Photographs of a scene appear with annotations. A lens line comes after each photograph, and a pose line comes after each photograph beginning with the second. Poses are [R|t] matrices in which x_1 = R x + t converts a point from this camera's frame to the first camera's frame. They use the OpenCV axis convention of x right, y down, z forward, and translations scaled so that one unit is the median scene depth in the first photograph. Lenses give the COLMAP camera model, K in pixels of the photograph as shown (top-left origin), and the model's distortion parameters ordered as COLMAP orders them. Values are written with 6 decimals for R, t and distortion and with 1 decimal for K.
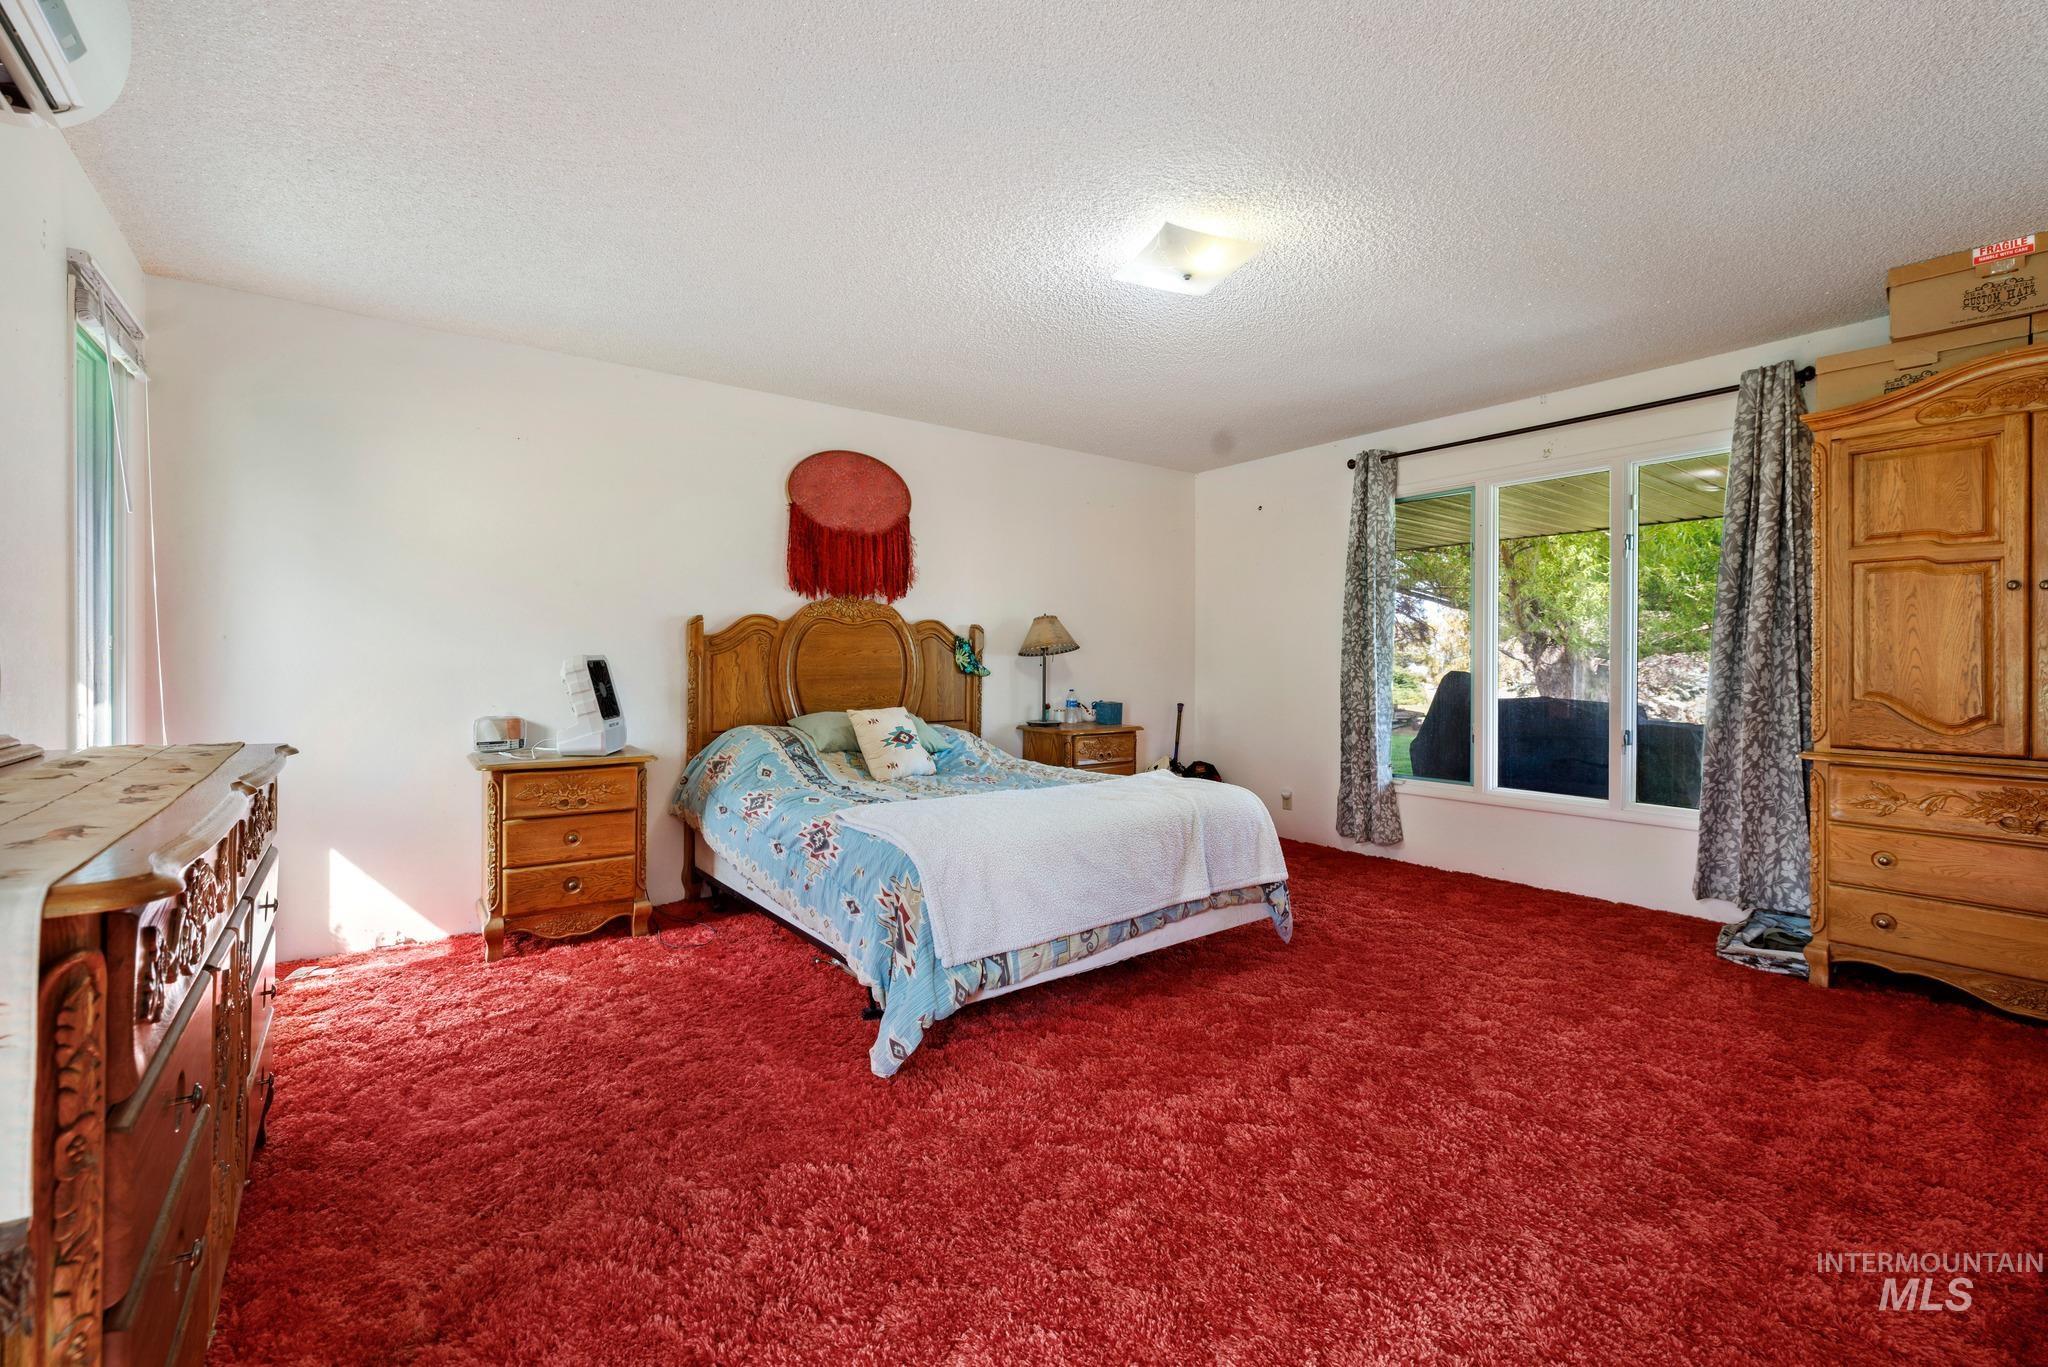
lens RADIAL K [[870.3, 0, 1024.1], [0, 870.3, 667.8], [0, 0, 1]] dist [0.000073, 0.000147]
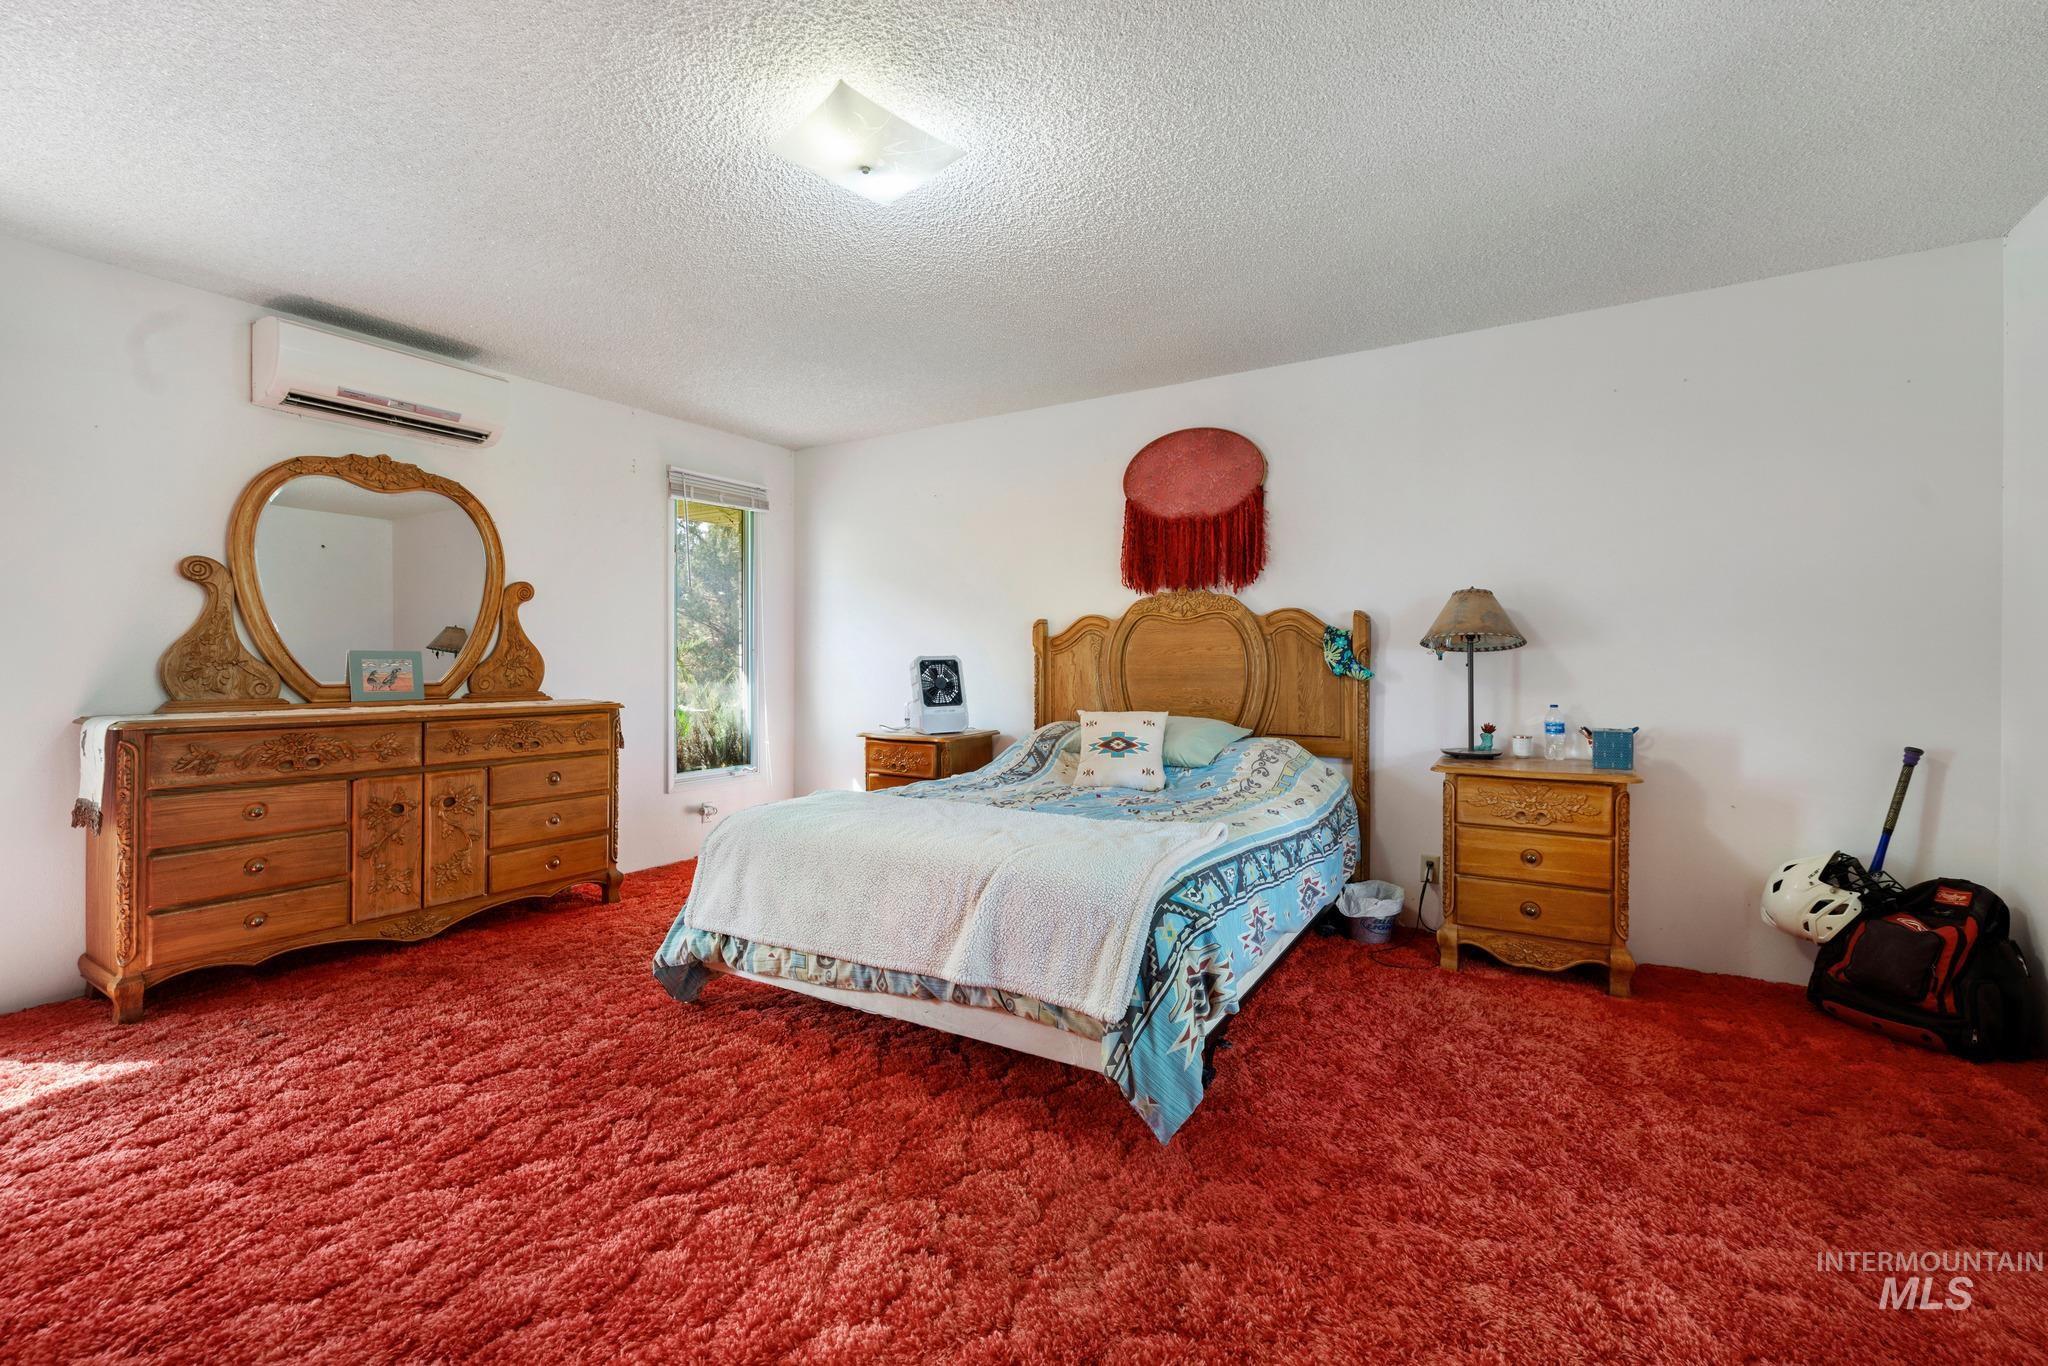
lens RADIAL K [[870.3, 0, 1024.1], [0, 870.3, 667.3], [0, 0, 1]] dist [0.000073, 0.000147]
pose [[0.375253, 0.005273, -0.926907, 0.585569], [-0.006024, 0.999977, 0.003249, -0.001883], [0.926903, 0.004364, 0.375276, 0.505935]]
